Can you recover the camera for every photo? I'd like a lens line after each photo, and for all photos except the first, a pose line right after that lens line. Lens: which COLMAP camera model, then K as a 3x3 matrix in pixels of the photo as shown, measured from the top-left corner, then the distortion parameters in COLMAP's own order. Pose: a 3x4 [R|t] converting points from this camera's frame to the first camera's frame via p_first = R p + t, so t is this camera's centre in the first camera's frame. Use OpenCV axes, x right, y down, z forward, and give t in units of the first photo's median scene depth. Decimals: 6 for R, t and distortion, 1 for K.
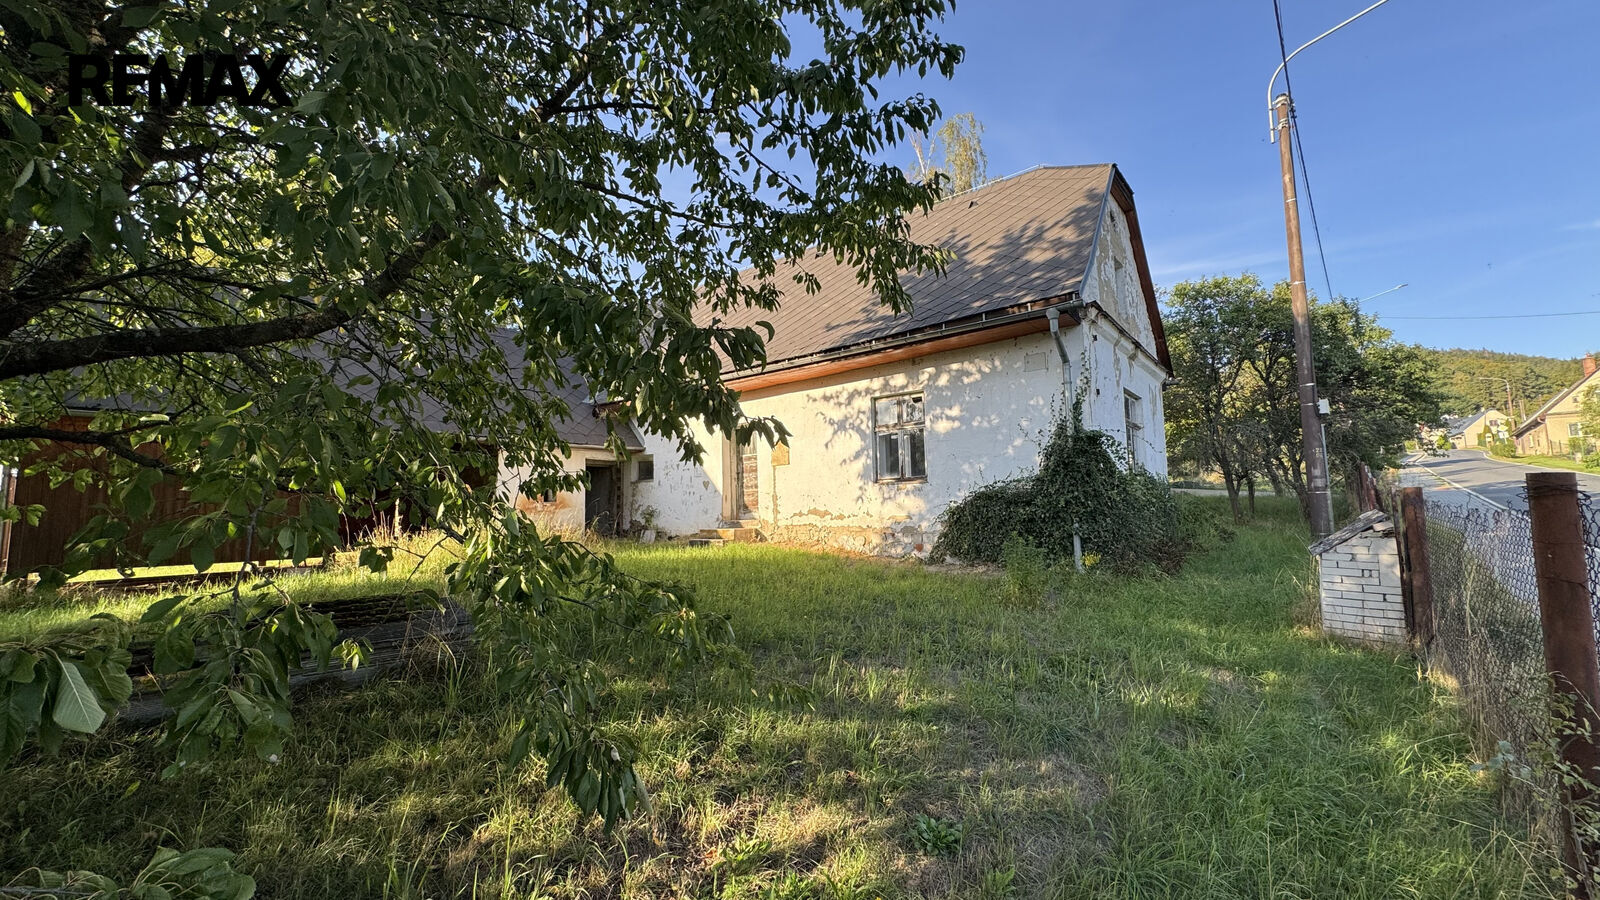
lens RADIAL K [[635.7, 0, 802.9], [0, 635.7, 447.9], [0, 0, 1]] dist [0.000405, -0.000347]
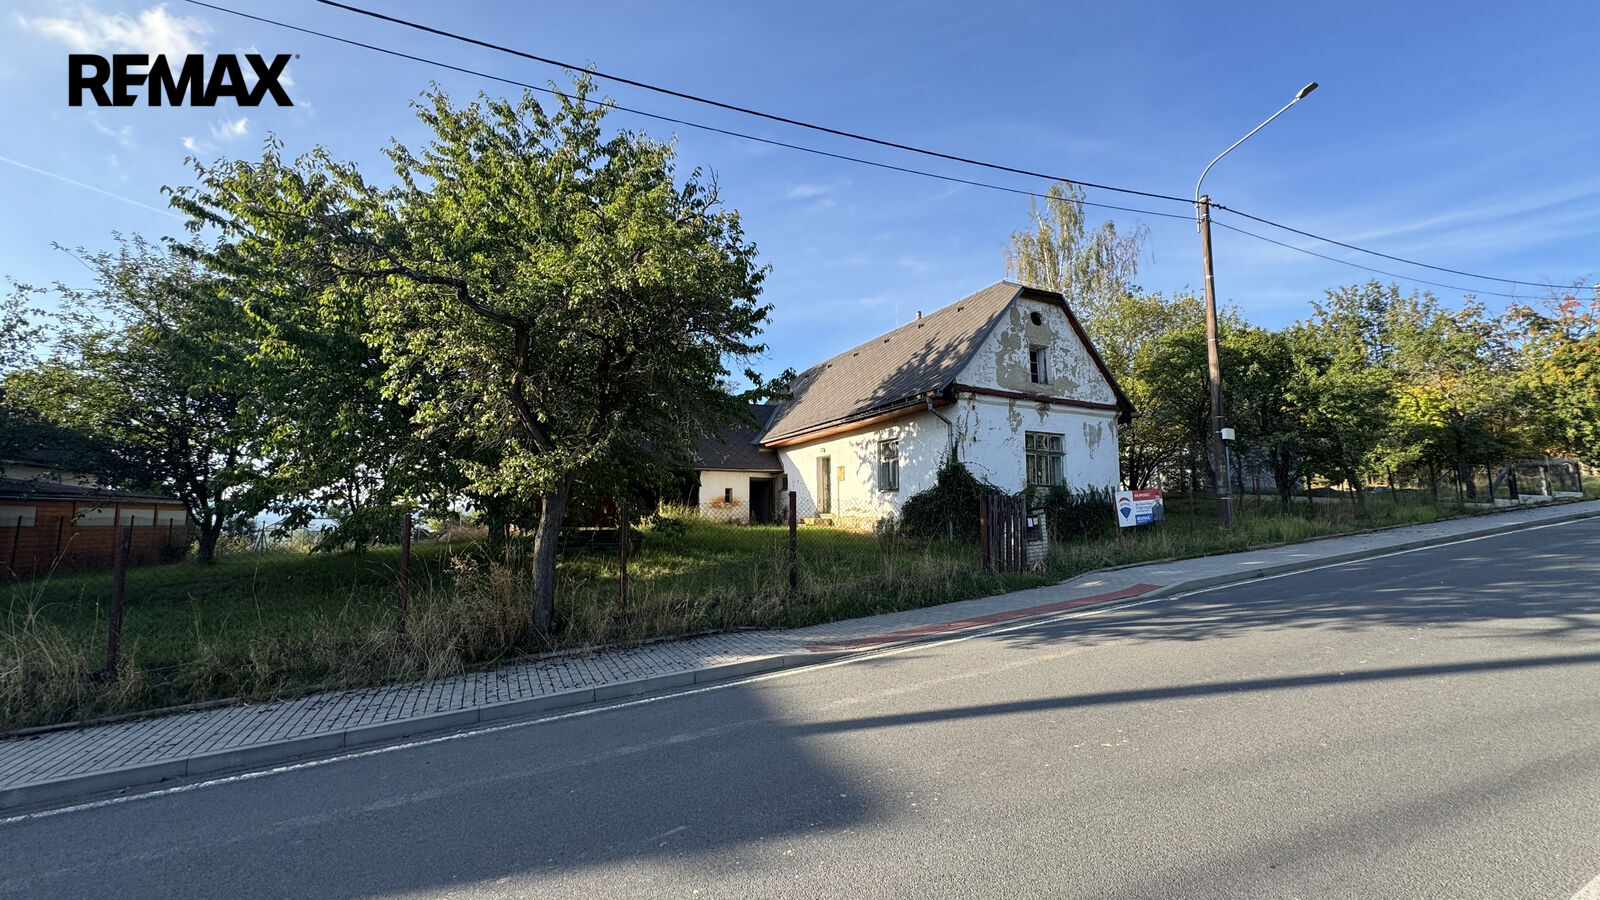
lens RADIAL K [[635.7, 0, 802.9], [0, 635.7, 447.9], [0, 0, 1]] dist [0.000405, -0.000347]
pose [[0.914014, -0.028121, -0.404707, 0.607402], [0.024402, 0.999599, -0.014347, -0.042535], [0.404949, 0.003238, 0.914334, -0.631391]]
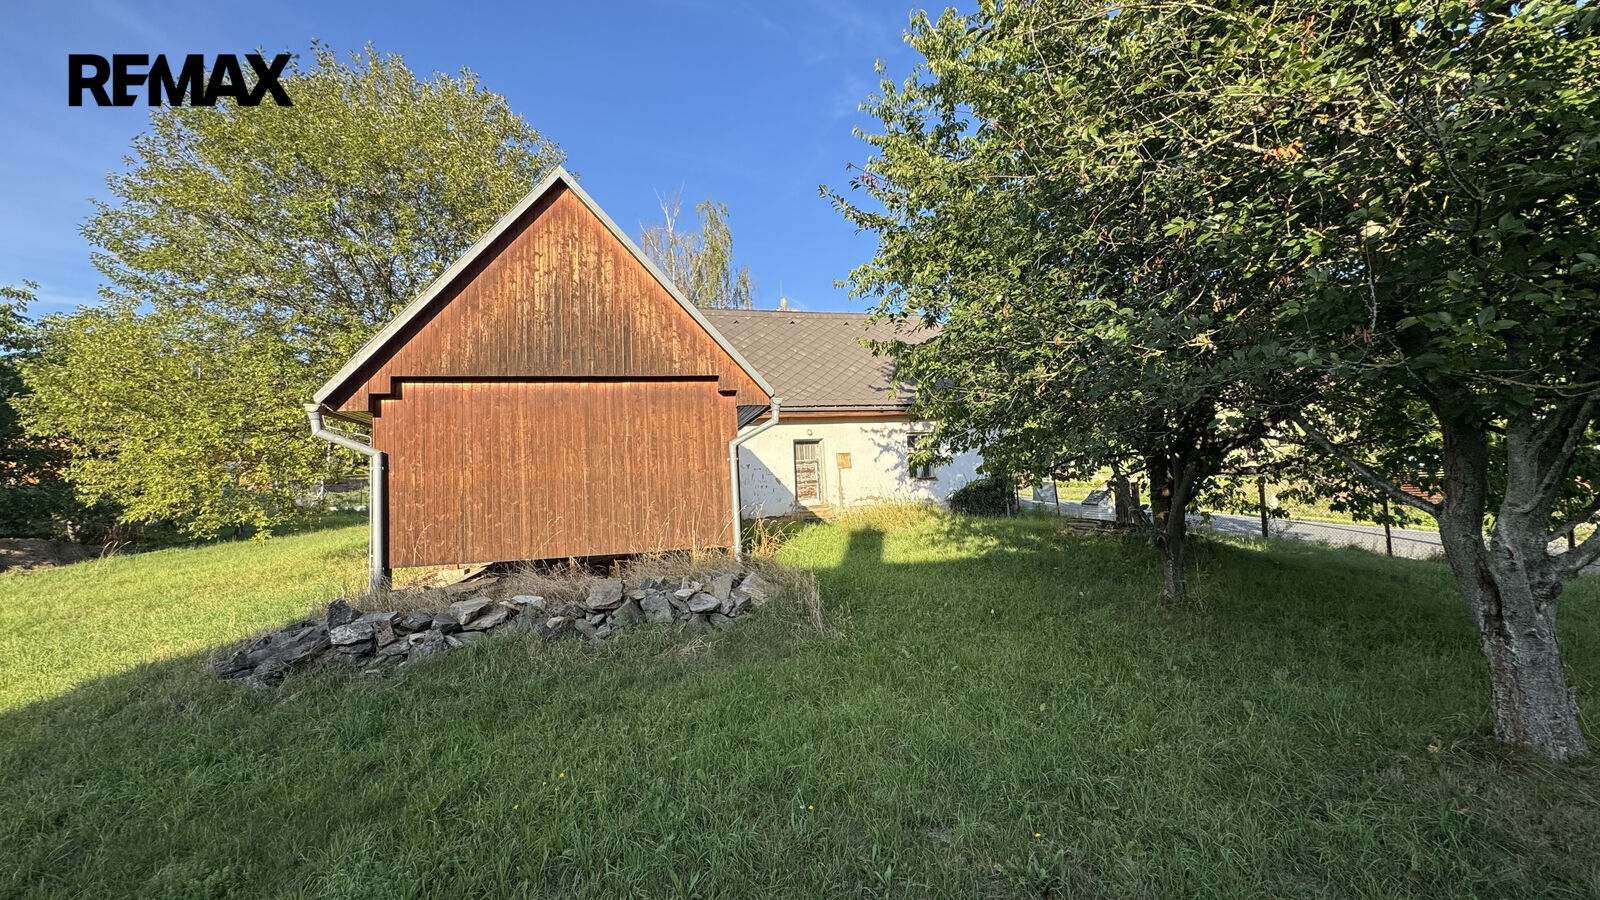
lens RADIAL K [[649.4, 0, 802.3], [0, 649.4, 447.7], [0, 0, 1]] dist [0.001465, 0.000446]
pose [[0.602218, 0.048445, 0.796861, -1.501738], [-0.047416, 0.998565, -0.024874, 0.023471], [-0.796922, -0.022804, 0.603651, 0.130075]]
